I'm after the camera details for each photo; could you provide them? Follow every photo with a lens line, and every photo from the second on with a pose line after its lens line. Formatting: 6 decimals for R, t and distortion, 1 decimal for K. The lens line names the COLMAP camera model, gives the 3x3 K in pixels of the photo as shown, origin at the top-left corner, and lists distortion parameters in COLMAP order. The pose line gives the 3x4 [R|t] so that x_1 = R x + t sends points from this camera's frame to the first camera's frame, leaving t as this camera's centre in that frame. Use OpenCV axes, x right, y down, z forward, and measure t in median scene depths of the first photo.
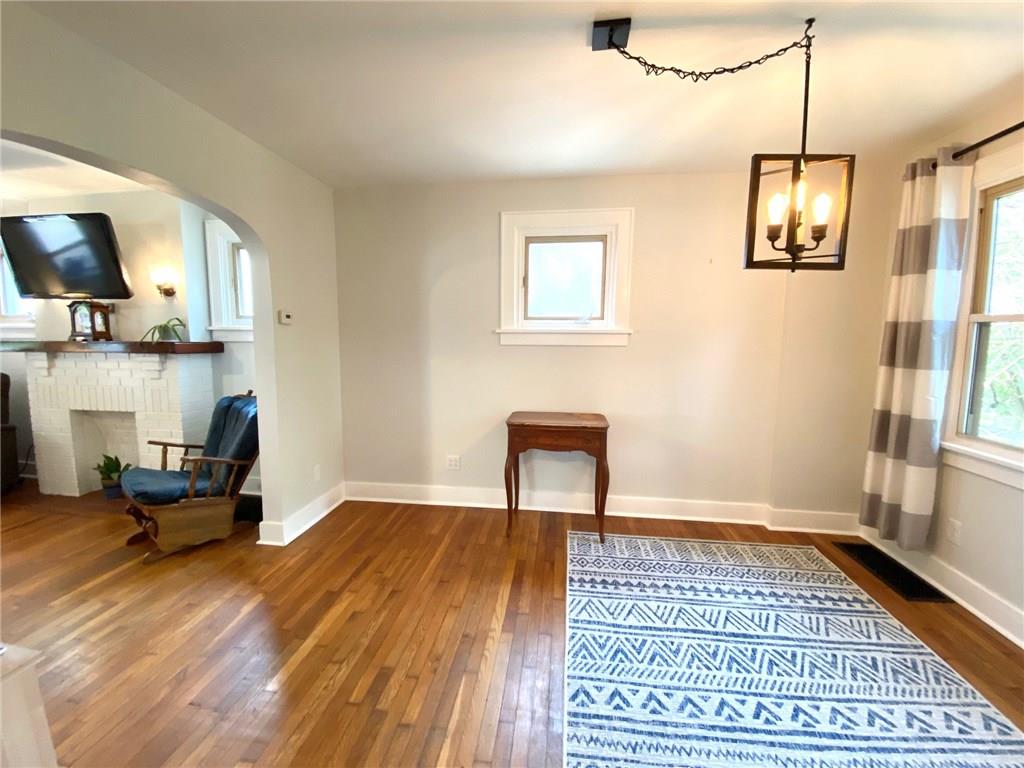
lens RADIAL K [[416.8, 0, 508.6], [0, 416.8, 382.8], [0, 0, 1]] dist [0.034362, -0.022353]
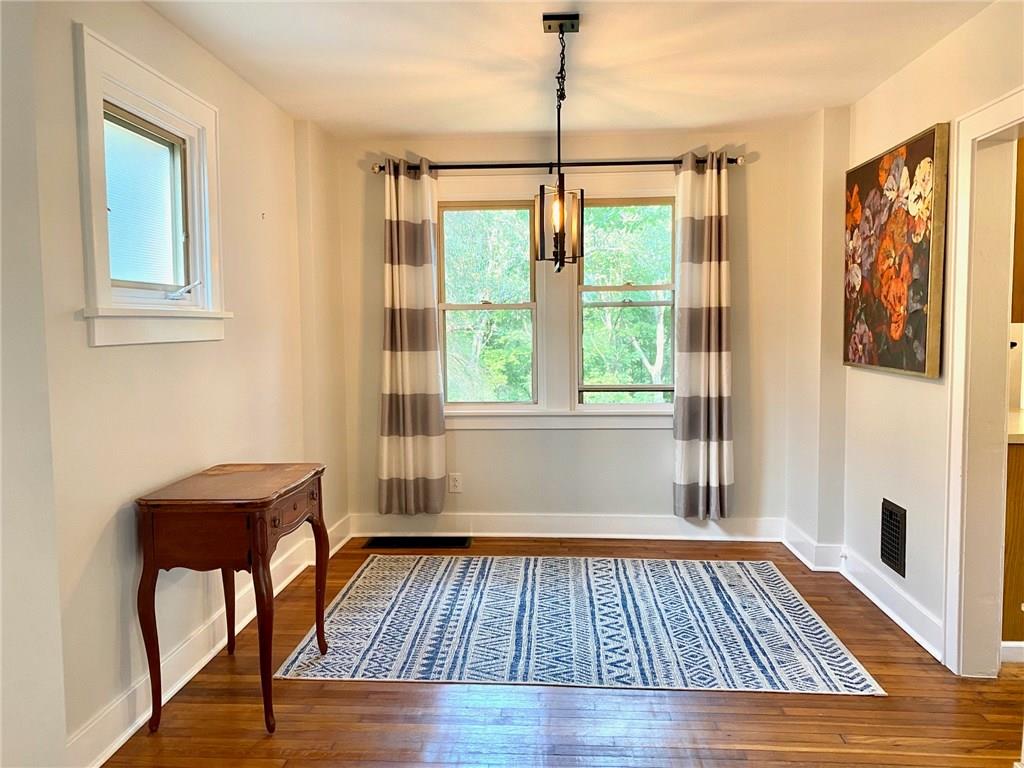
lens RADIAL K [[813.0, 0, 513.2], [0, 813.0, 374.9], [0, 0, 1]] dist [0.133131, -0.198196]
pose [[-0.073192, -0.070477, 0.994825, -1.241720], [0.115491, 0.990190, 0.078645, -0.115760], [-0.990608, 0.120649, -0.064334, 0.942495]]
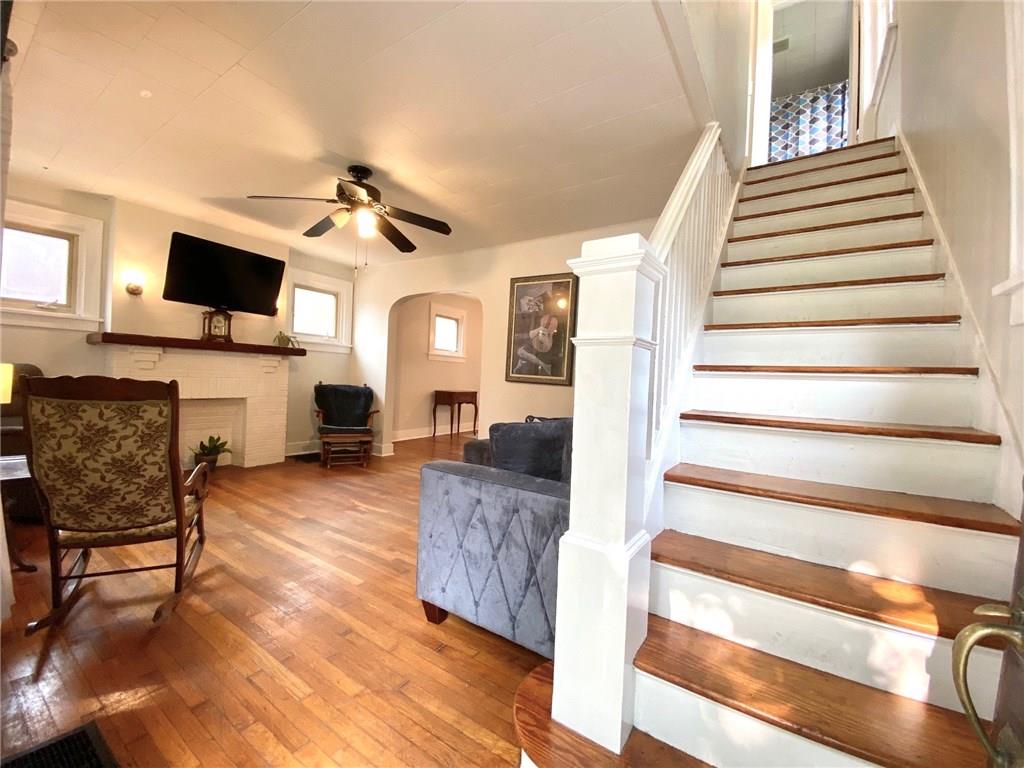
lens RADIAL K [[416.8, 0, 508.6], [0, 416.8, 382.8], [0, 0, 1]] dist [0.034362, -0.022353]
pose [[0.450278, 0.001982, 0.892886, -2.554057], [0.073934, 0.996481, -0.039496, 0.205307], [-0.889822, 0.083799, 0.448547, -0.480487]]
